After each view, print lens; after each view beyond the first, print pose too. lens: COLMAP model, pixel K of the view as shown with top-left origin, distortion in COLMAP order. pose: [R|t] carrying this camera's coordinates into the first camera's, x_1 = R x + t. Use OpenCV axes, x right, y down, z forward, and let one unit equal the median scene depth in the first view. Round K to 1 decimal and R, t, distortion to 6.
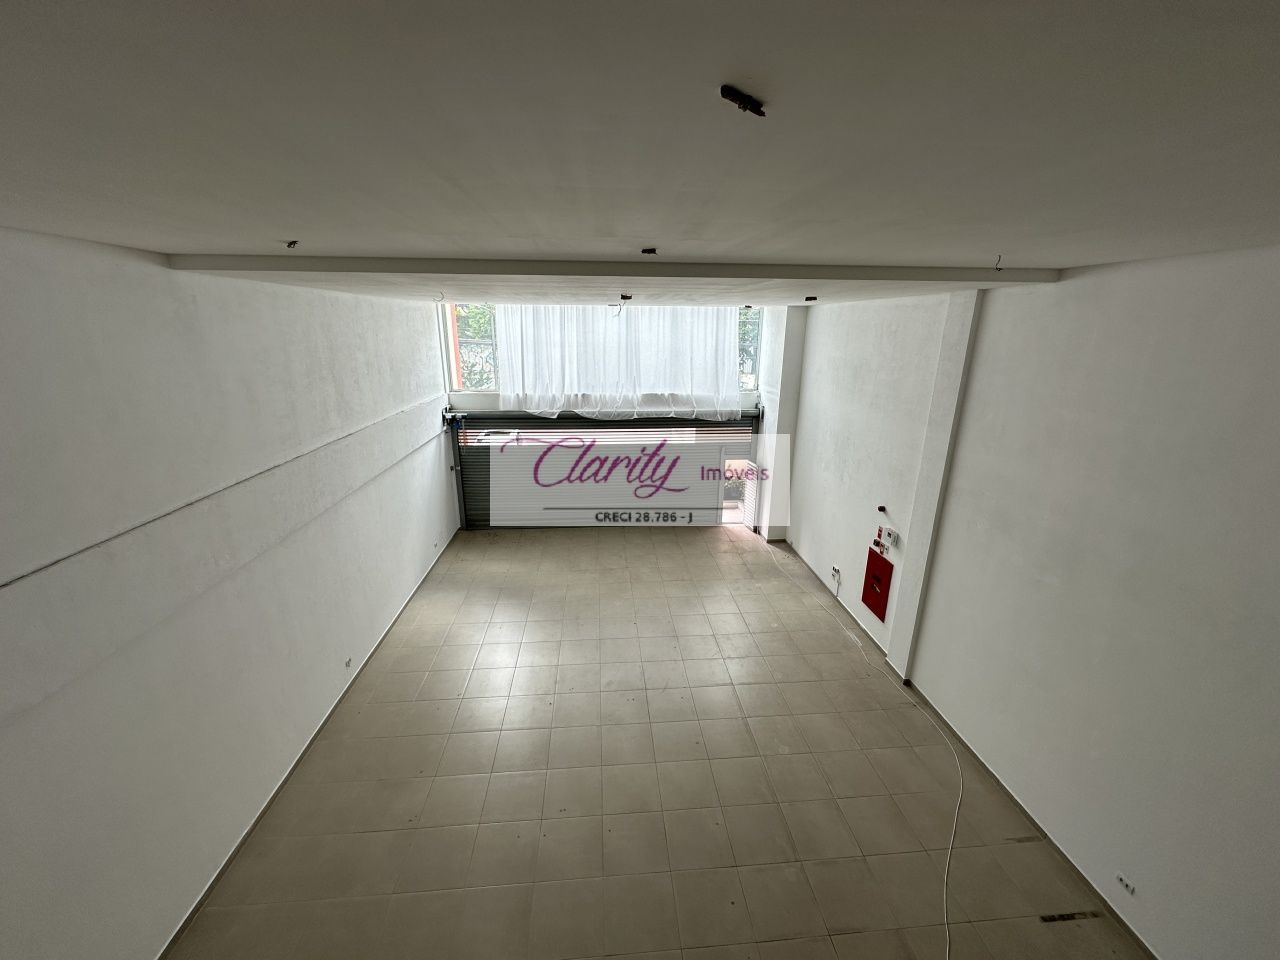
lens RADIAL K [[516.6, 0, 649.5], [0, 516.6, 482.6], [0, 0, 1]] dist [-0.003992, -0.000099]
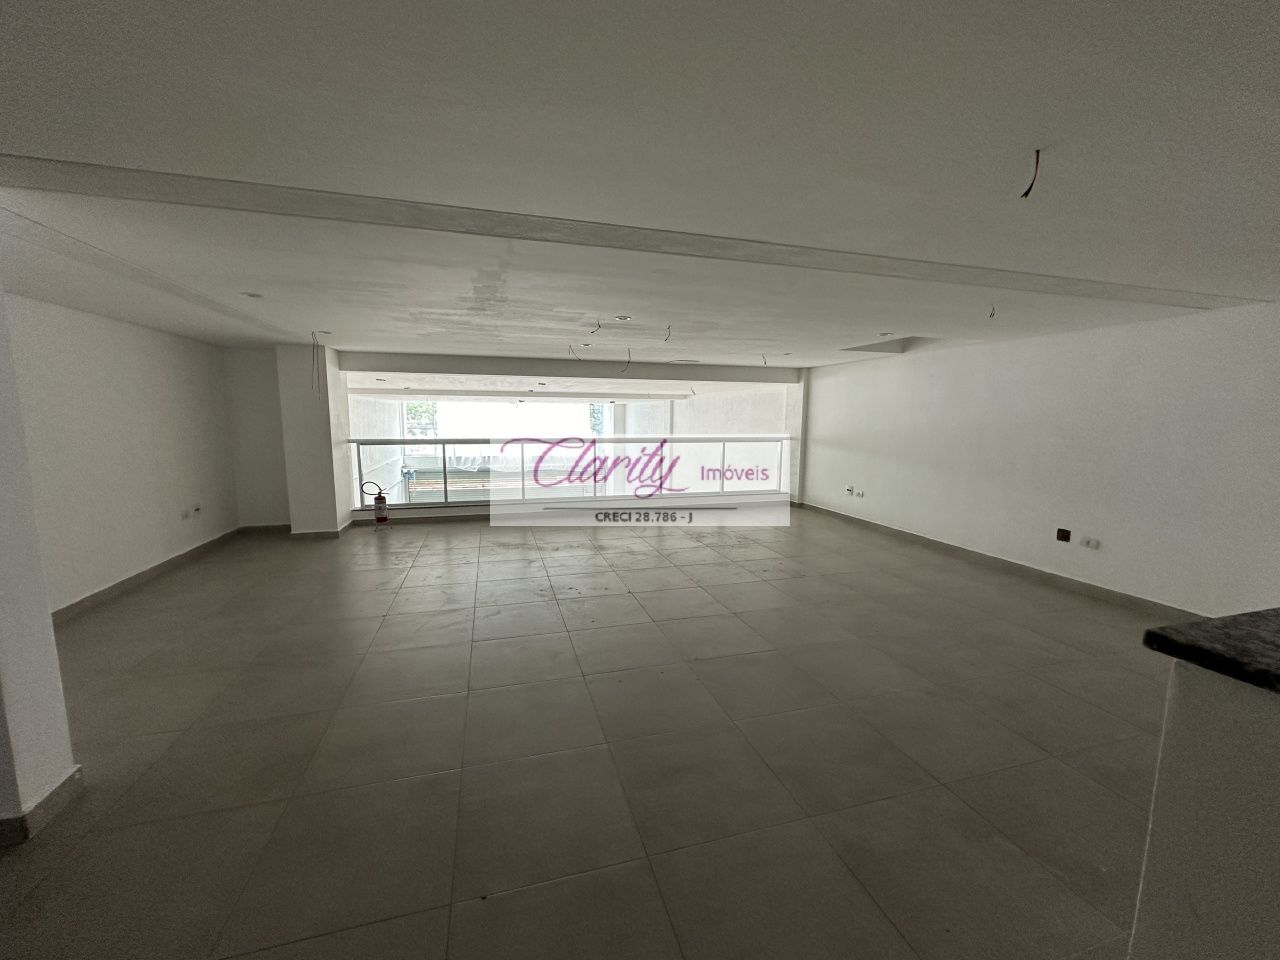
lens RADIAL K [[516.6, 0, 642.8], [0, 516.6, 484.2], [0, 0, 1]] dist [-0.003992, -0.000099]
pose [[0.981826, -0.029570, 0.187464, 0.020656], [0.057754, 0.987491, -0.146718, 0.171614], [-0.180780, 0.154878, 0.971252, -0.602080]]
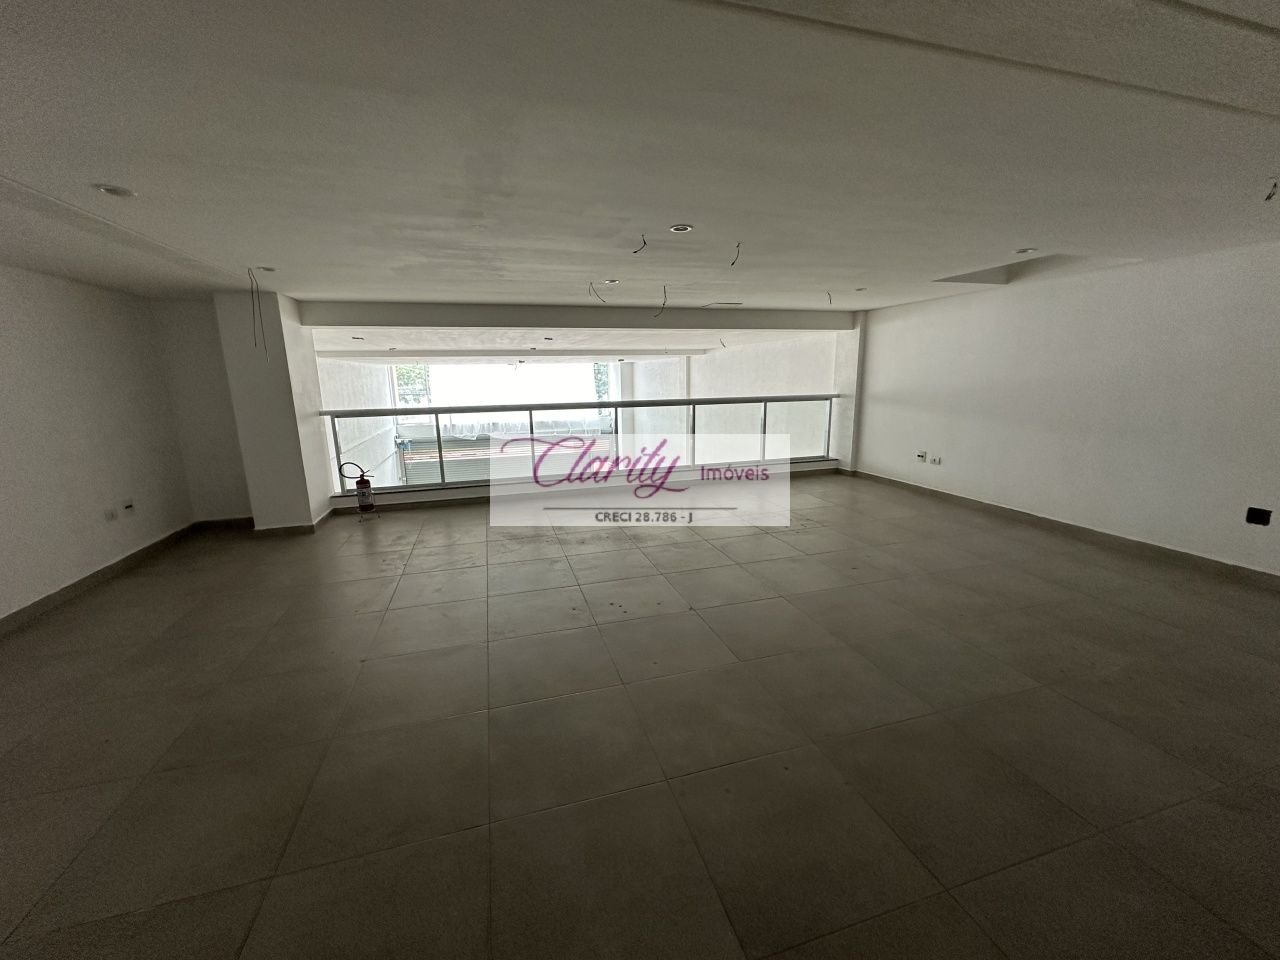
lens RADIAL K [[516.6, 0, 643.6], [0, 516.6, 482.6], [0, 0, 1]] dist [-0.003992, -0.000099]
pose [[0.980086, -0.069190, 0.186131, 0.006239], [0.084275, 0.993662, -0.074389, 0.144550], [-0.179804, 0.088594, 0.979705, -0.504461]]
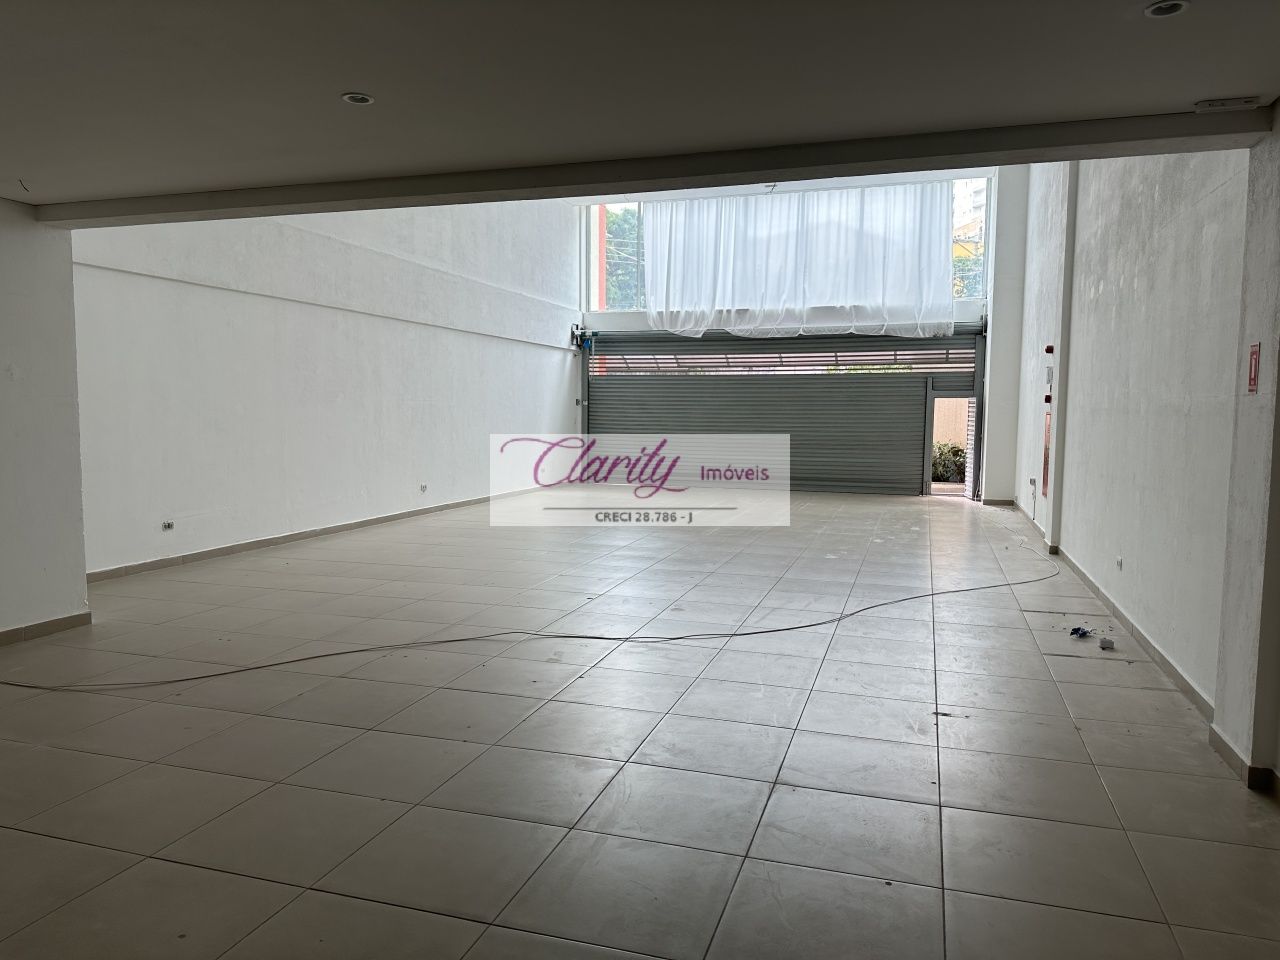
lens RADIAL K [[895.6, 0, 632.6], [0, 895.6, 483.2], [0, 0, 1]] dist [0.032039, -0.044007]
pose [[0.917905, 0.028986, -0.395739, 0.272884], [-0.110935, 0.976305, -0.185800, 0.360034], [0.380977, 0.214448, 0.899371, -0.233786]]
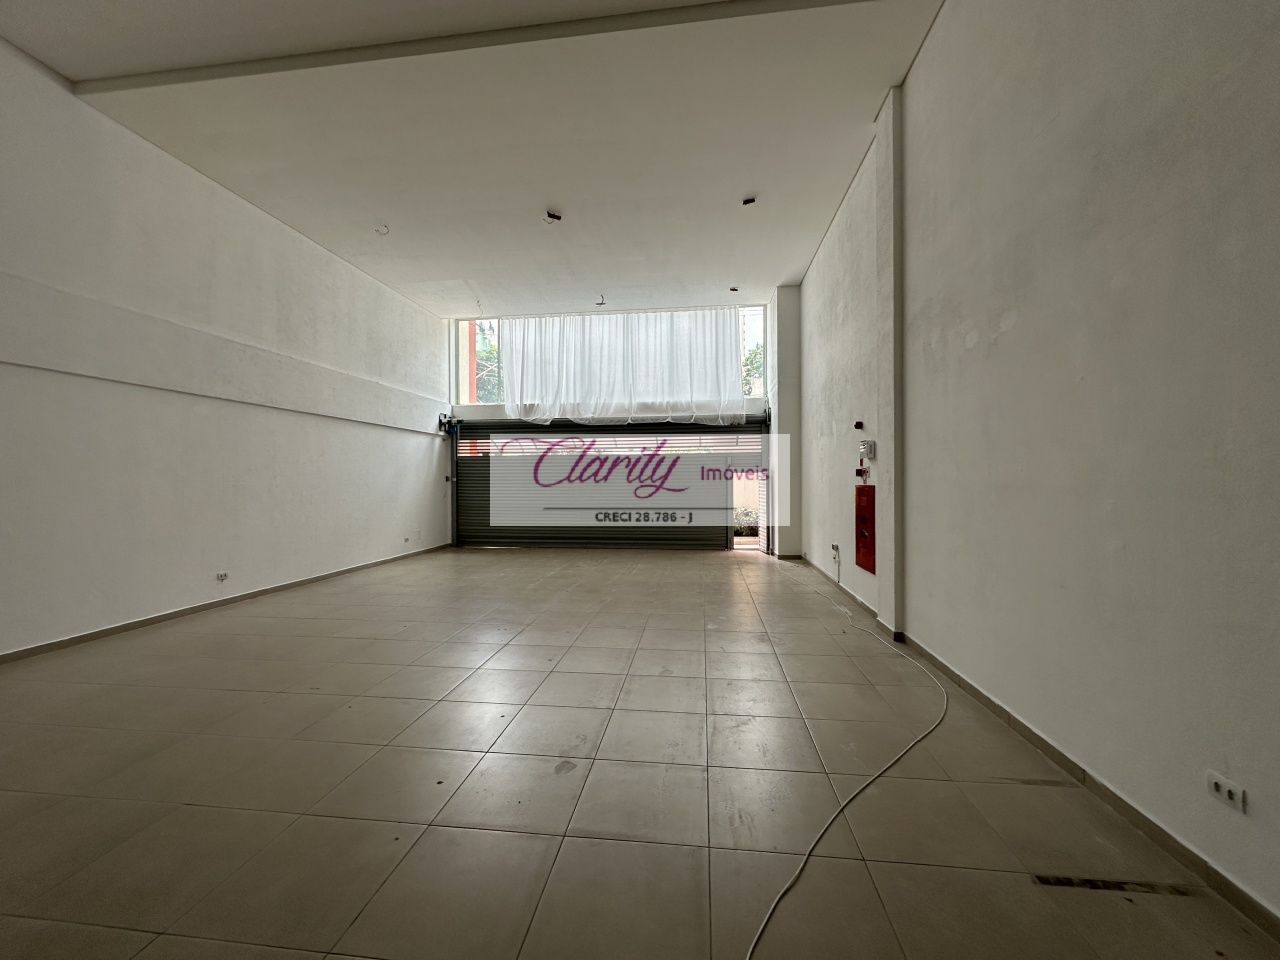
lens RADIAL K [[516.6, 0, 644.0], [0, 516.6, 477.1], [0, 0, 1]] dist [-0.003992, -0.000099]
pose [[0.978954, -0.016163, -0.203442, 0.189519], [-0.043293, 0.957723, -0.284415, 0.237308], [0.199438, 0.287236, 0.936867, 0.147480]]
